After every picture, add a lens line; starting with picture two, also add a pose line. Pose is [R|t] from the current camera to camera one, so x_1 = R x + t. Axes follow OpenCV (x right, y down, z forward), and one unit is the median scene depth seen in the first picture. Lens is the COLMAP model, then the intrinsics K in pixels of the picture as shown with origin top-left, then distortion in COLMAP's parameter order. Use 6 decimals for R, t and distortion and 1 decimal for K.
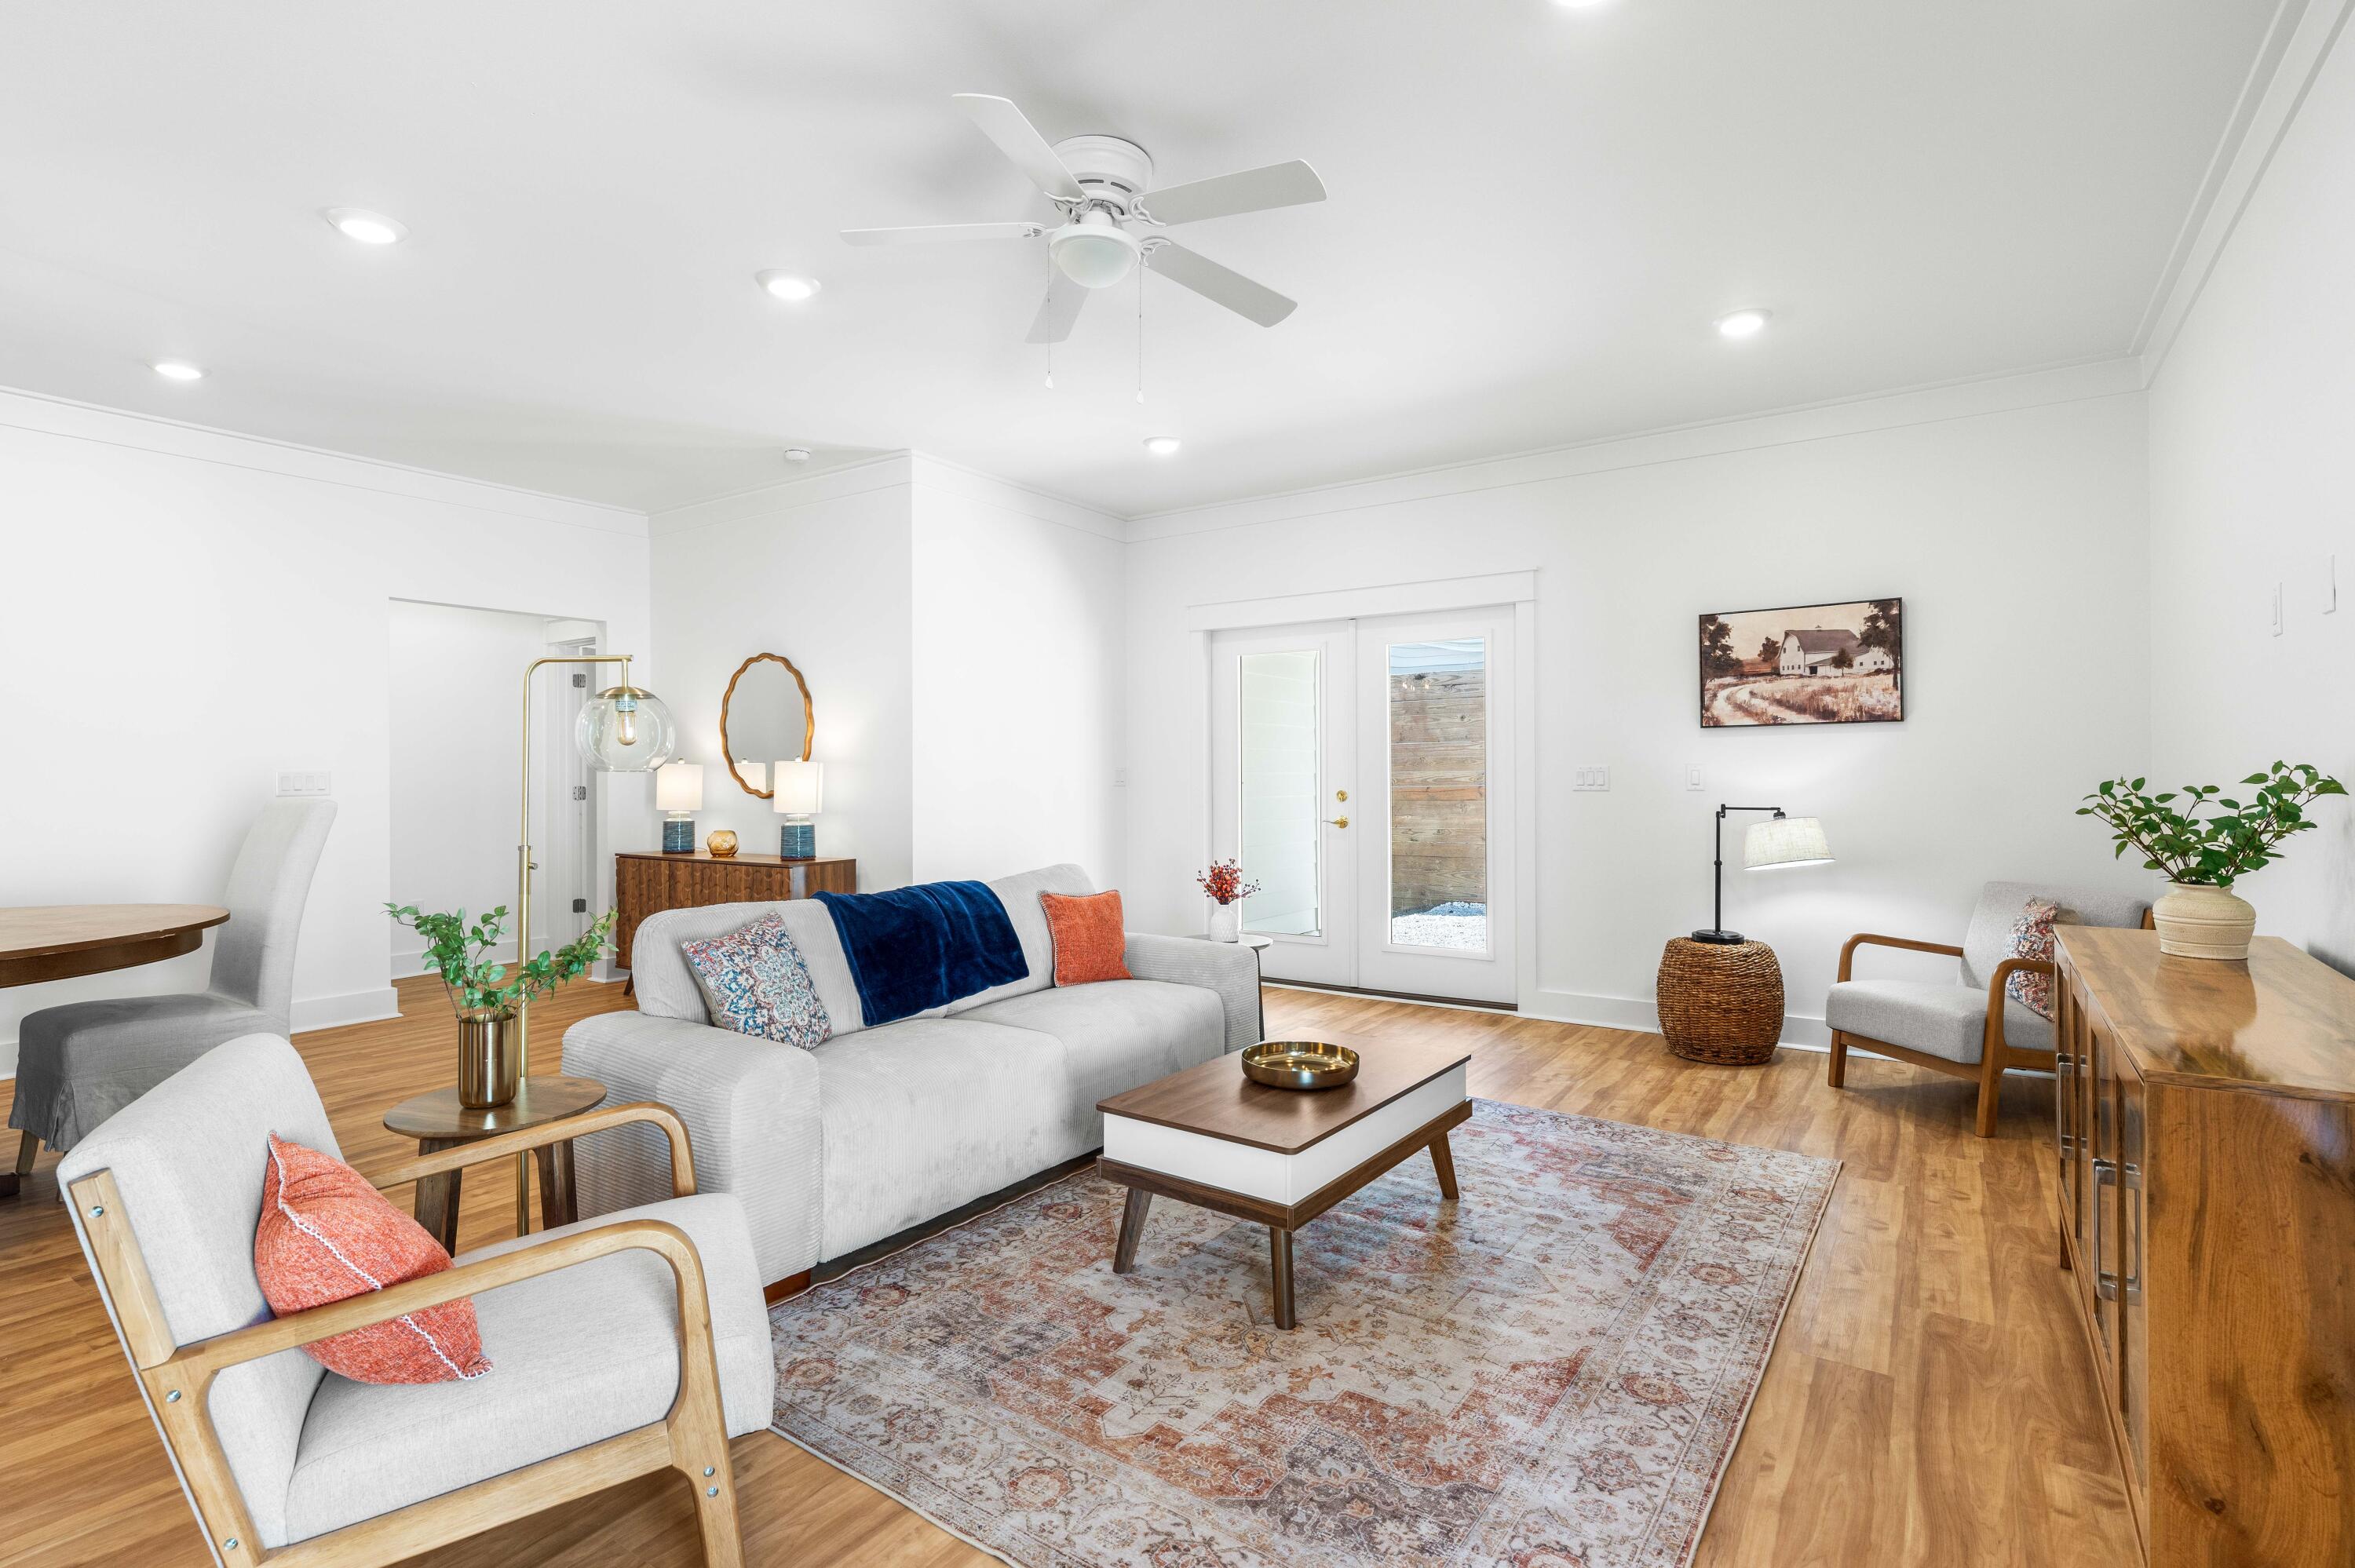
lens RADIAL K [[1127.0, 0, 1172.9], [0, 1127.0, 772.1], [0, 0, 1]] dist [-0.000240, -0.000063]
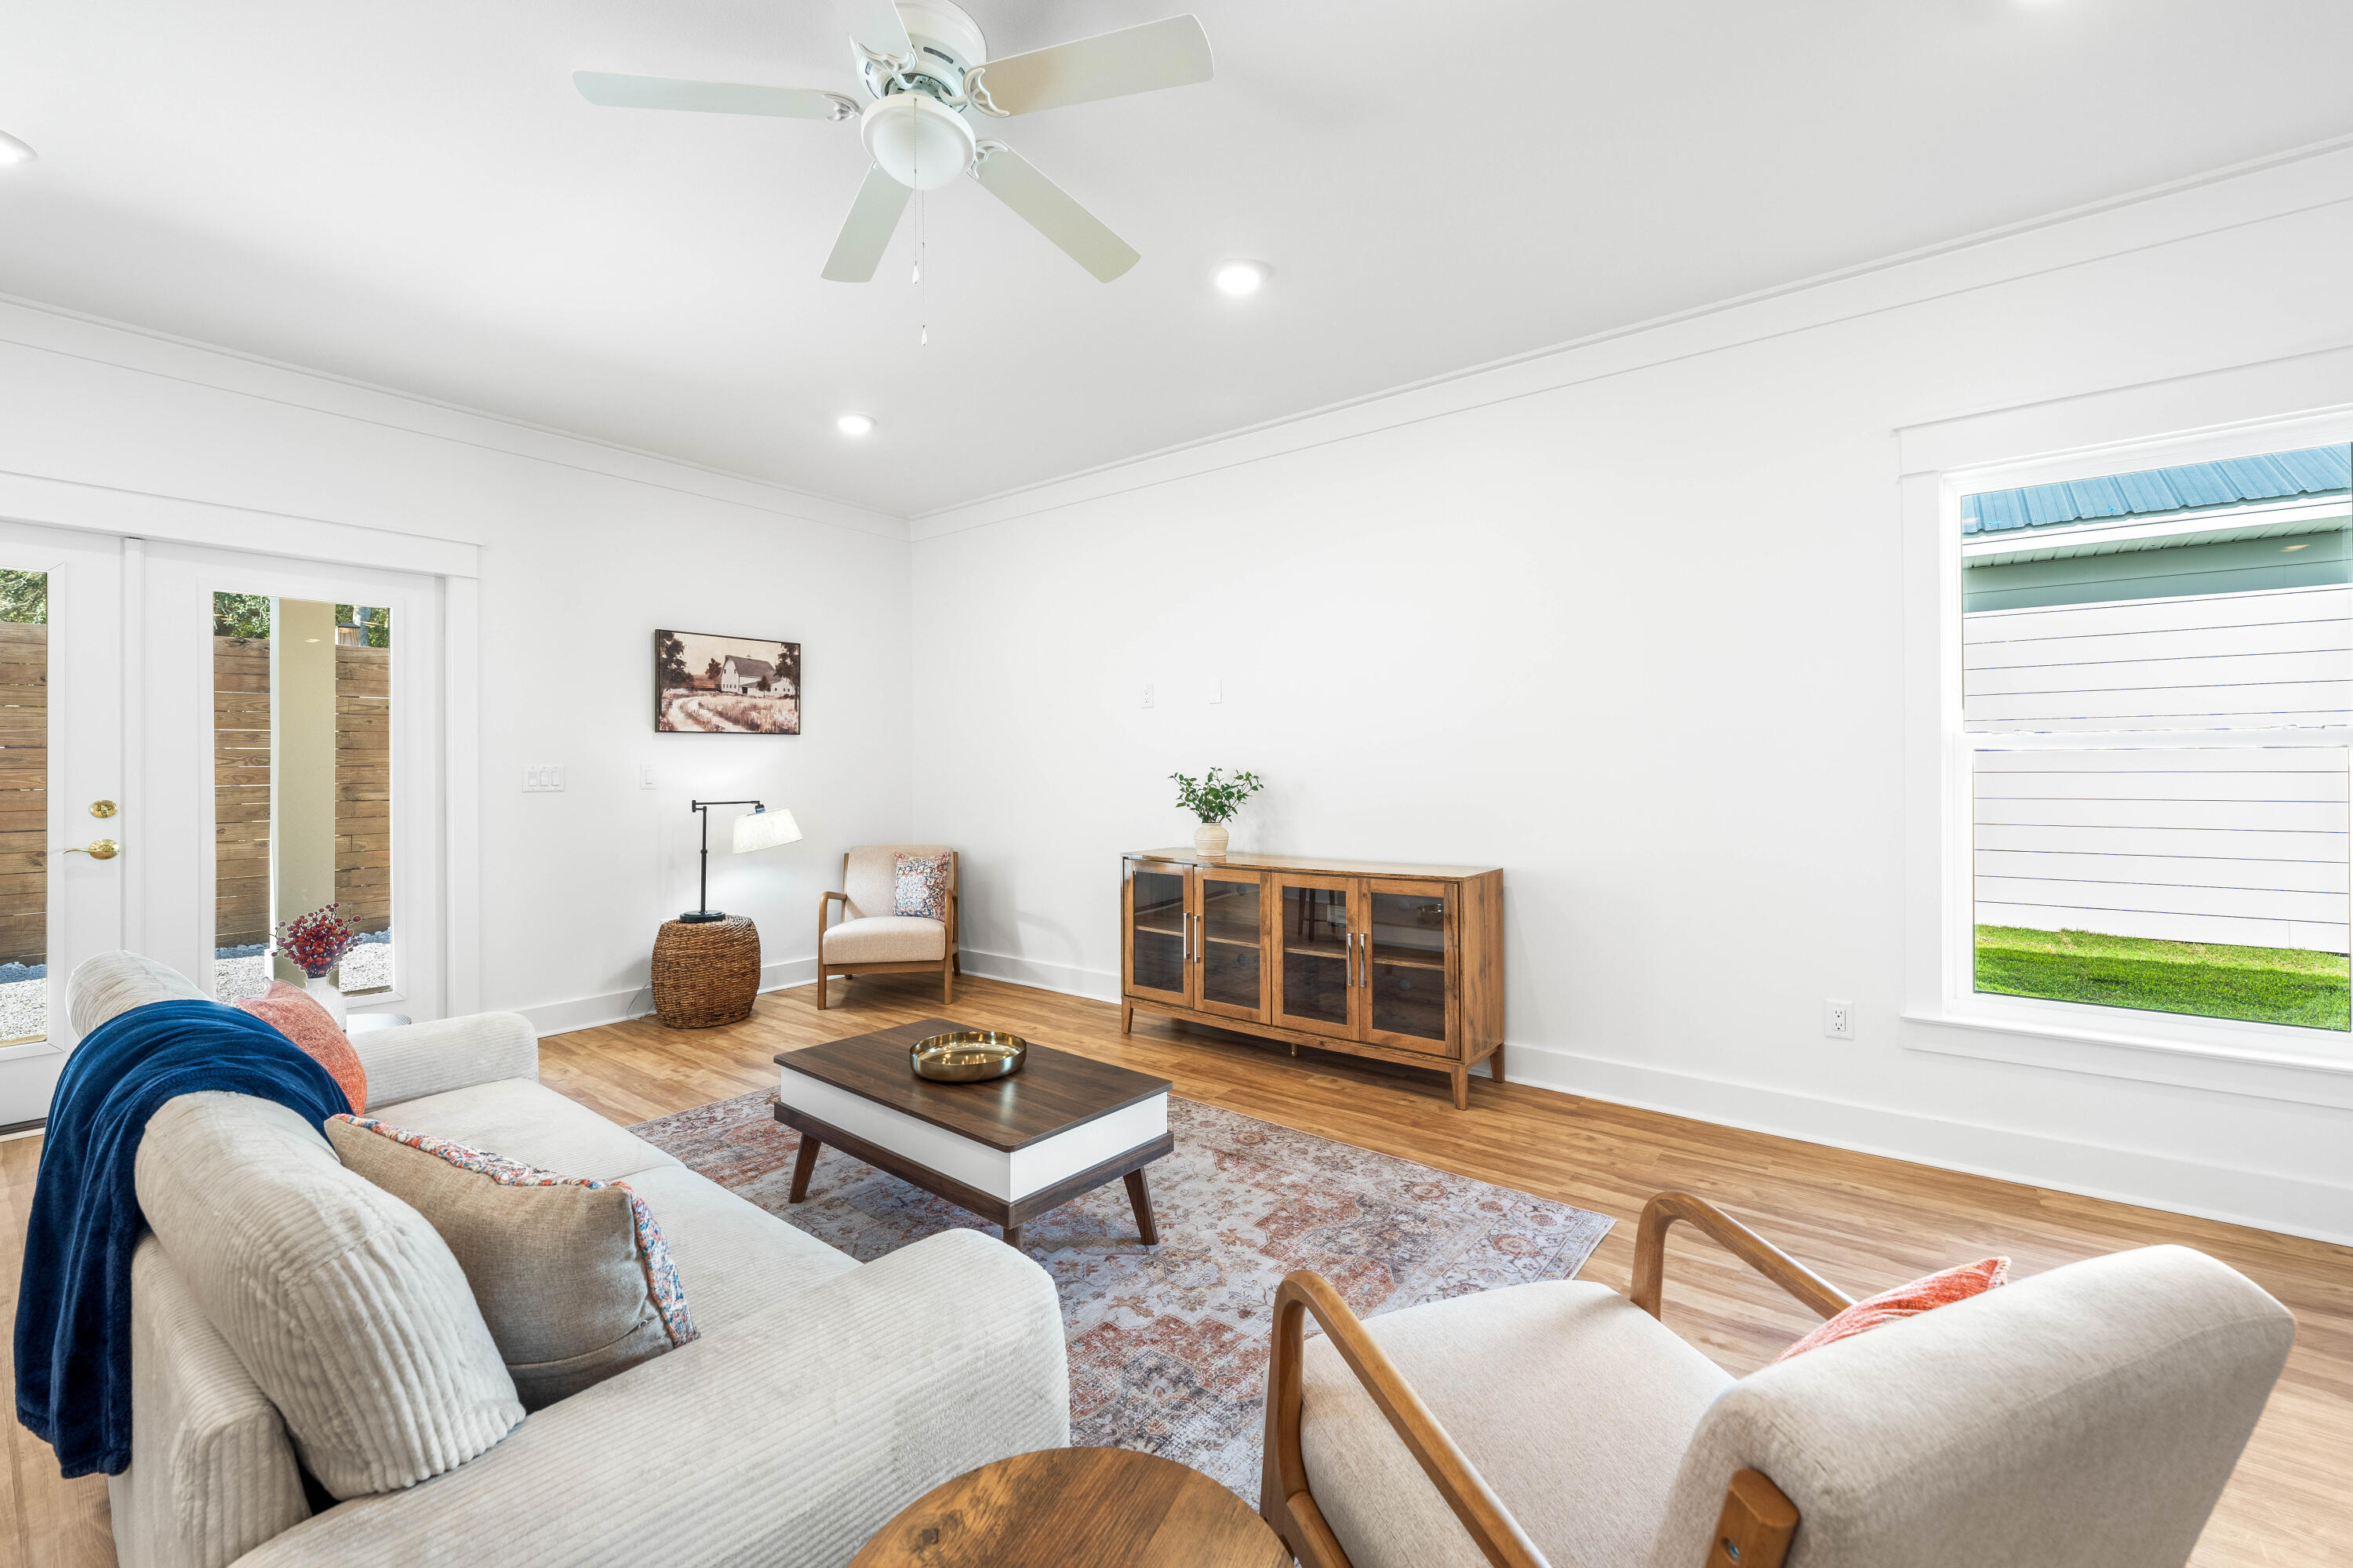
lens RADIAL K [[953.6, 0, 1174.8], [0, 953.6, 762.5], [0, 0, 1]] dist [-0.002238, -0.000174]
pose [[0.060424, 0.011644, 0.998105, -0.828683], [0.002259, 0.999928, -0.011802, 0.005066], [-0.998170, 0.002968, 0.060393, 0.847637]]
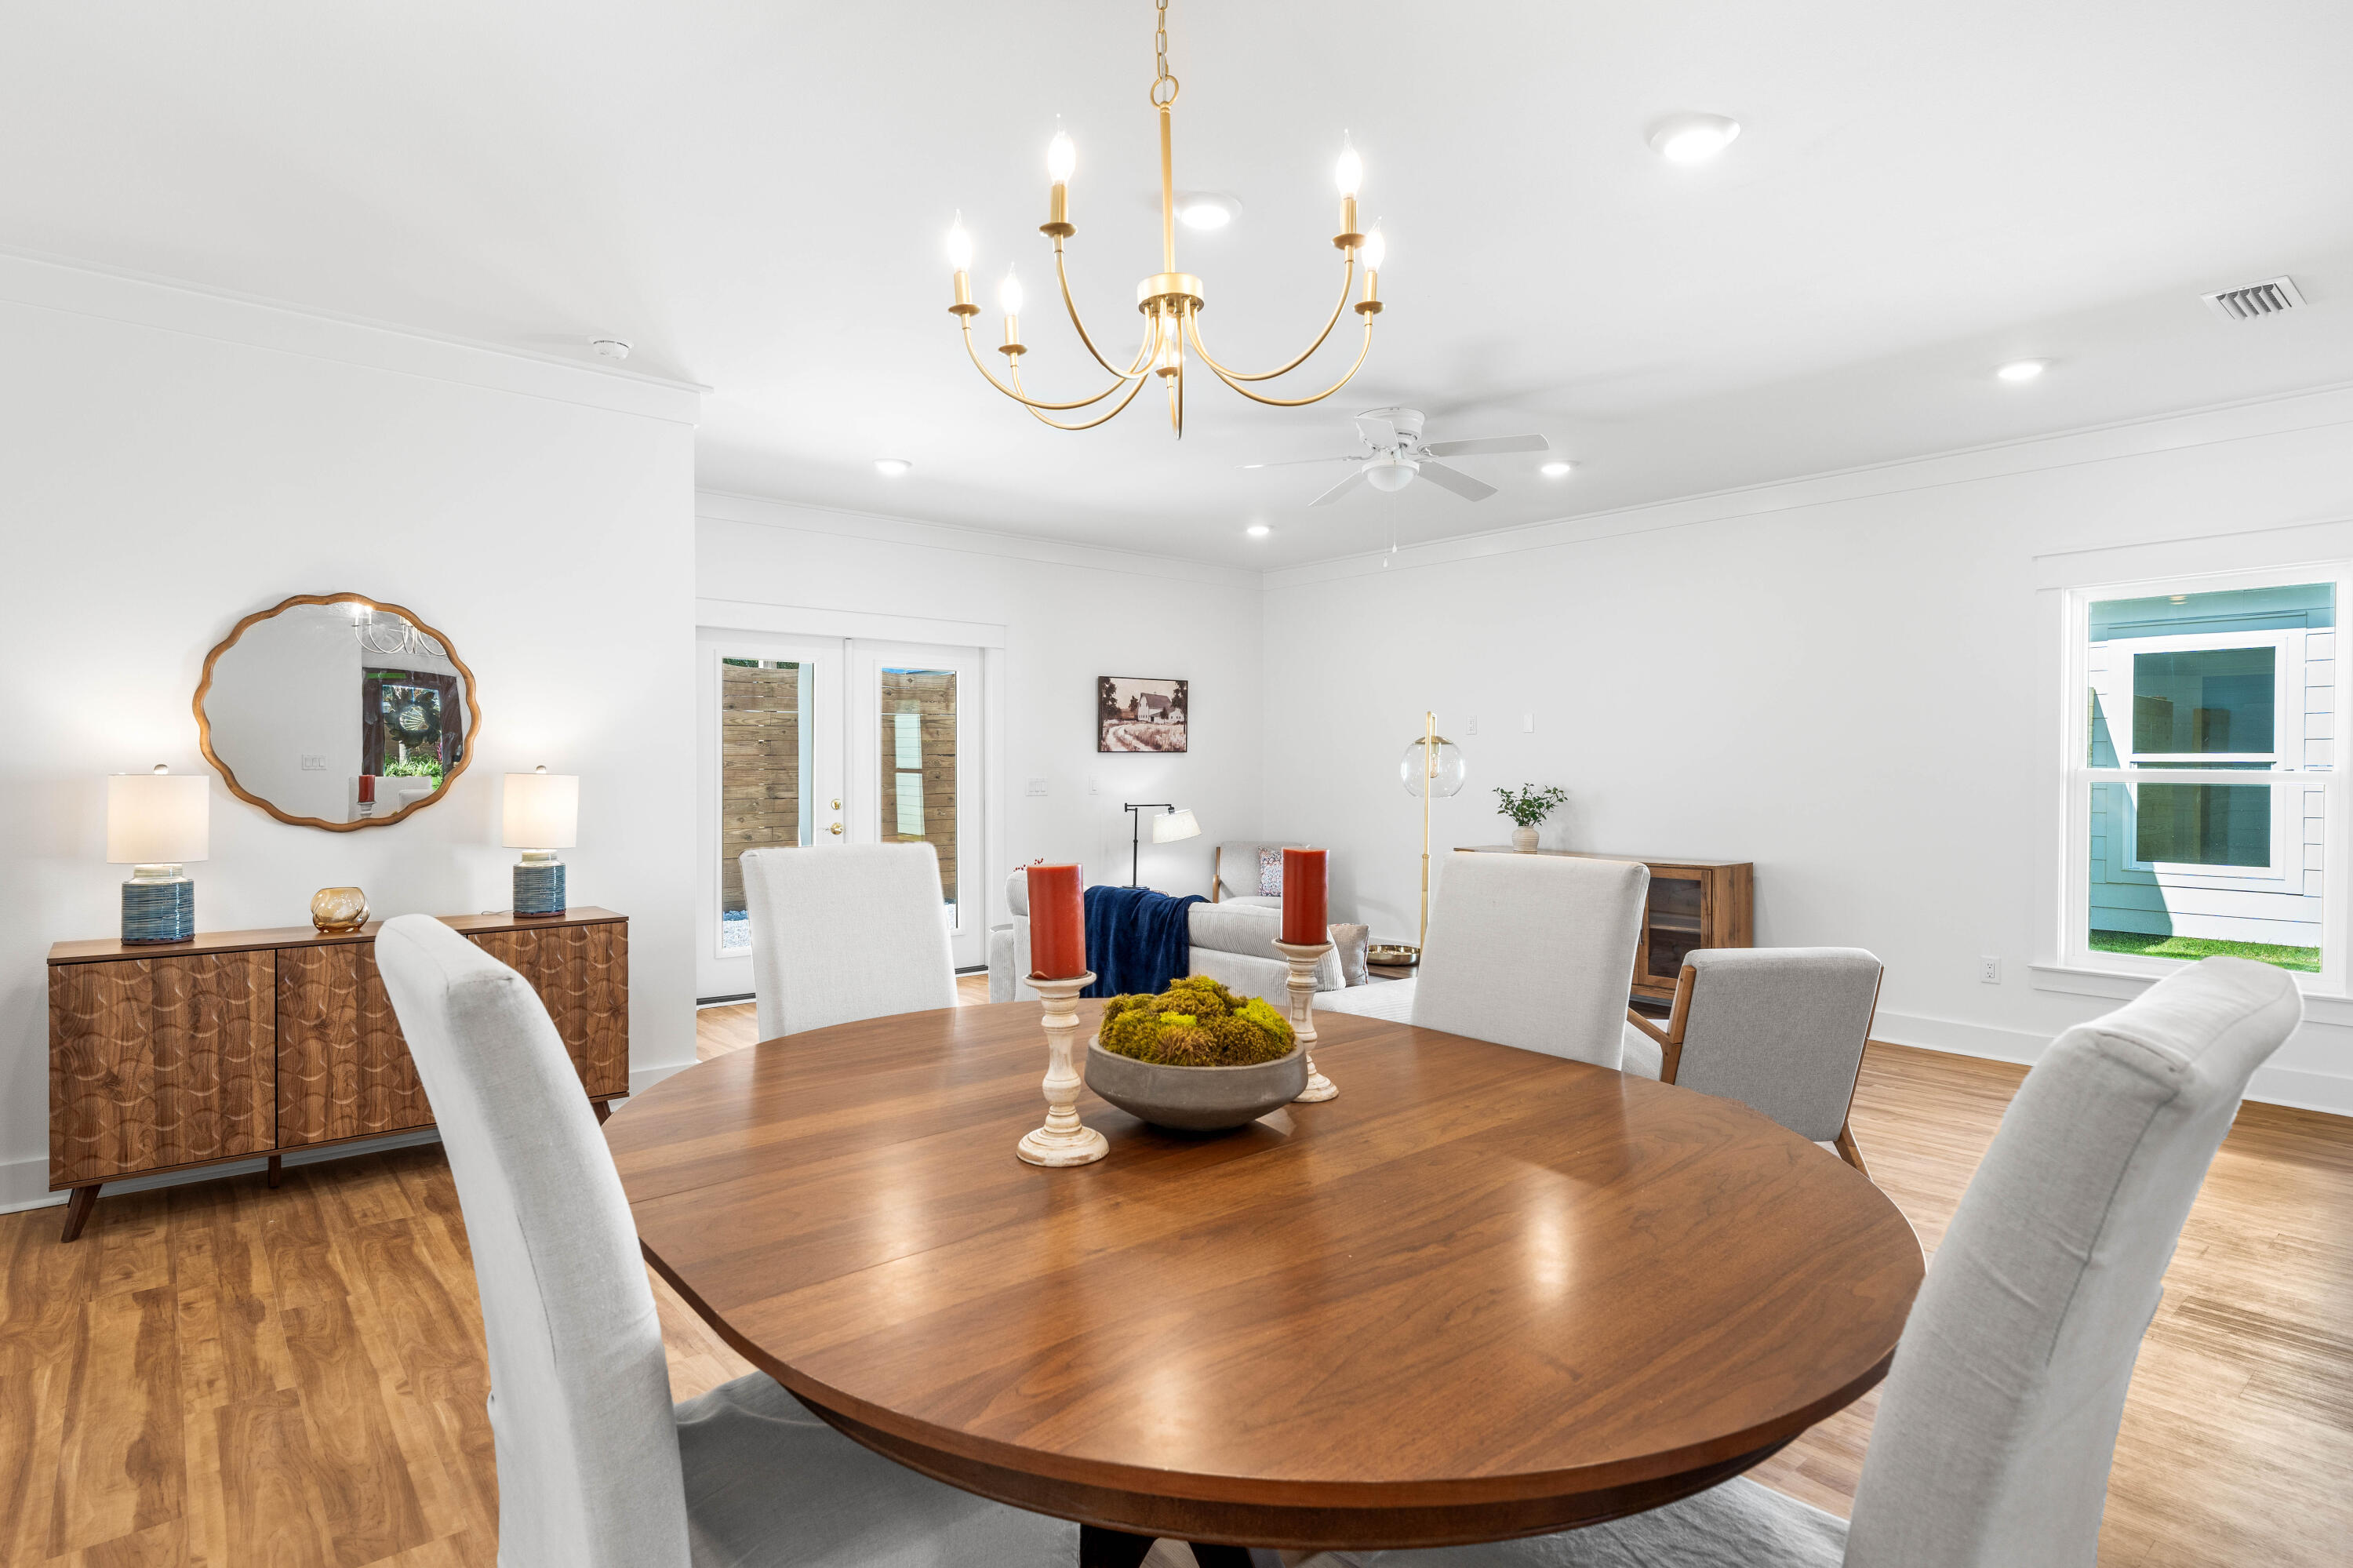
lens RADIAL K [[1220.4, 0, 1181.2], [0, 1220.4, 779.7], [0, 0, 1]] dist [-0.001232, 0.000641]
pose [[0.266328, -0.005228, 0.963868, -2.038509], [-0.006438, 0.999953, 0.007203, -0.029484], [-0.963861, -0.008124, 0.266281, 0.900967]]
